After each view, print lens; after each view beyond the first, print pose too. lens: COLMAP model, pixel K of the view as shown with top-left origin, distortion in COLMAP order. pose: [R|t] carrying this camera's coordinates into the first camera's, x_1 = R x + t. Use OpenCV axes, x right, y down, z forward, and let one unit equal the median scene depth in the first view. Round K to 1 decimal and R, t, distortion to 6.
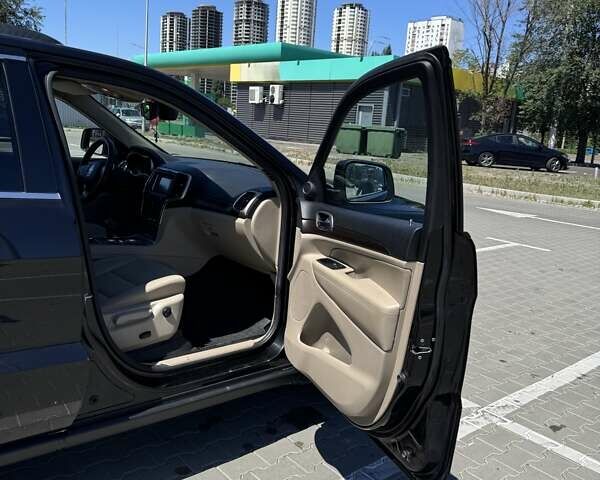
lens RADIAL K [[578.8, 0, 300.4], [0, 578.8, 222.4], [0, 0, 1]] dist [0.011113, 0.011686]
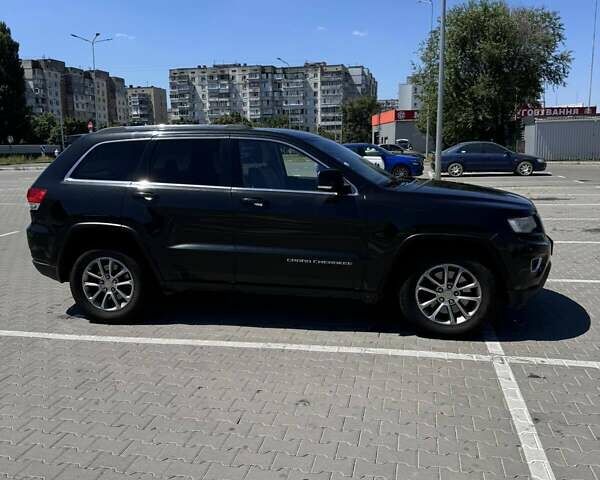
lens RADIAL K [[566.9, 0, 296.4], [0, 566.9, 248.5], [0, 0, 1]] dist [0.103183, -0.205448]
pose [[0.609985, 0.069573, -0.789353, 0.984715], [-0.086079, 0.996061, 0.021274, 0.094971], [0.787724, 0.054970, 0.613571, -0.139423]]
